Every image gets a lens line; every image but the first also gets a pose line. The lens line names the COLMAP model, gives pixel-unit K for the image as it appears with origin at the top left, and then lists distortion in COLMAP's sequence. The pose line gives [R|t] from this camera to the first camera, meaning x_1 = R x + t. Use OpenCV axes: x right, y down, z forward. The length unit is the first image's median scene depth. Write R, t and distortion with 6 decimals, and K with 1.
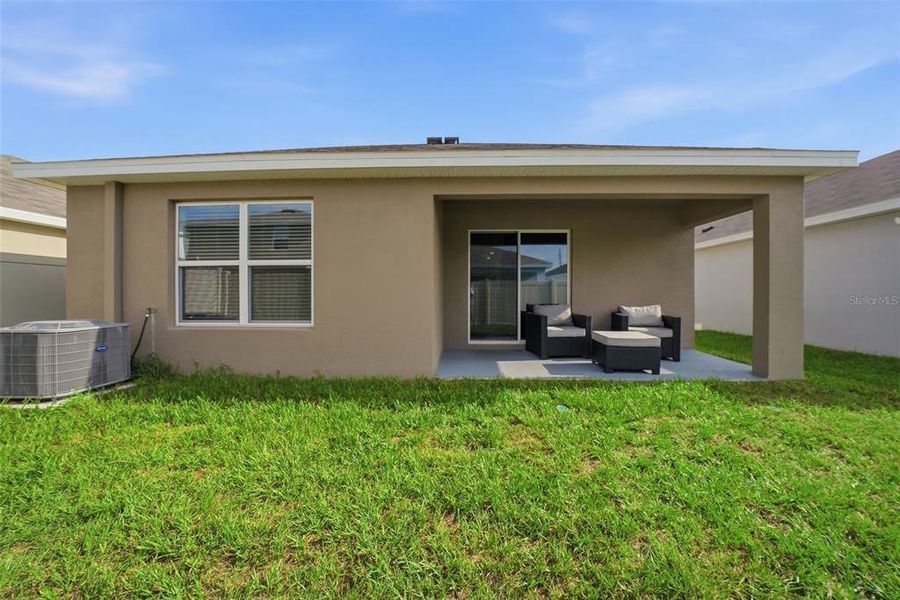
lens RADIAL K [[316.1, 0, 455.1], [0, 316.1, 296.5], [0, 0, 1]] dist [-0.008041, -0.000050]
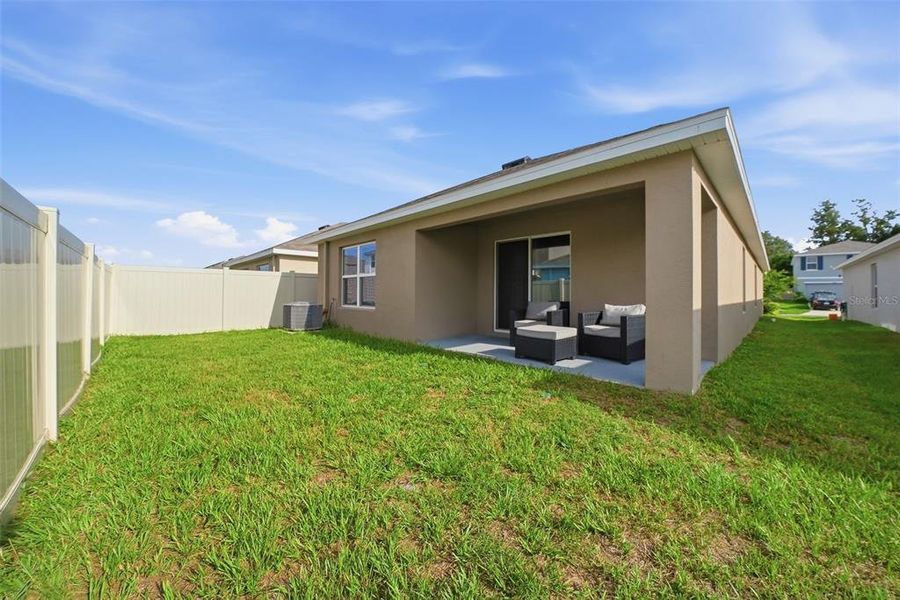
lens RADIAL K [[316.1, 0, 453.9], [0, 316.1, 292.5], [0, 0, 1]] dist [-0.008041, -0.000050]
pose [[0.728758, 0.003936, -0.684760, 1.123786], [-0.010364, 0.999932, -0.005283, 0.001974], [0.684693, 0.010947, 0.728749, -0.033264]]
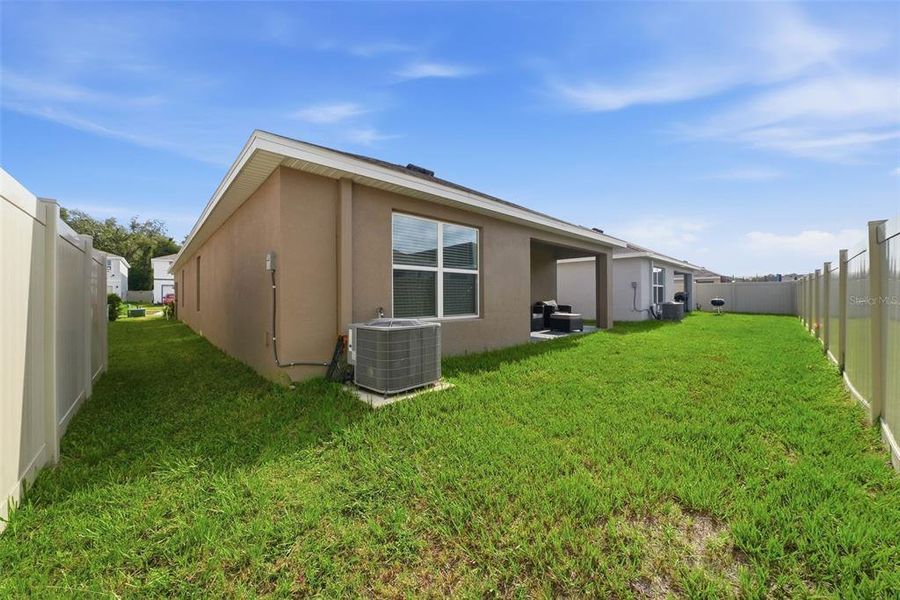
lens RADIAL K [[316.1, 0, 449.9], [0, 316.1, 295.8], [0, 0, 1]] dist [-0.008041, -0.000050]
pose [[0.696840, -0.009471, 0.717164, -1.540063], [0.007531, 0.999954, 0.005887, -0.010345], [-0.717187, 0.001299, 0.696880, 0.093798]]
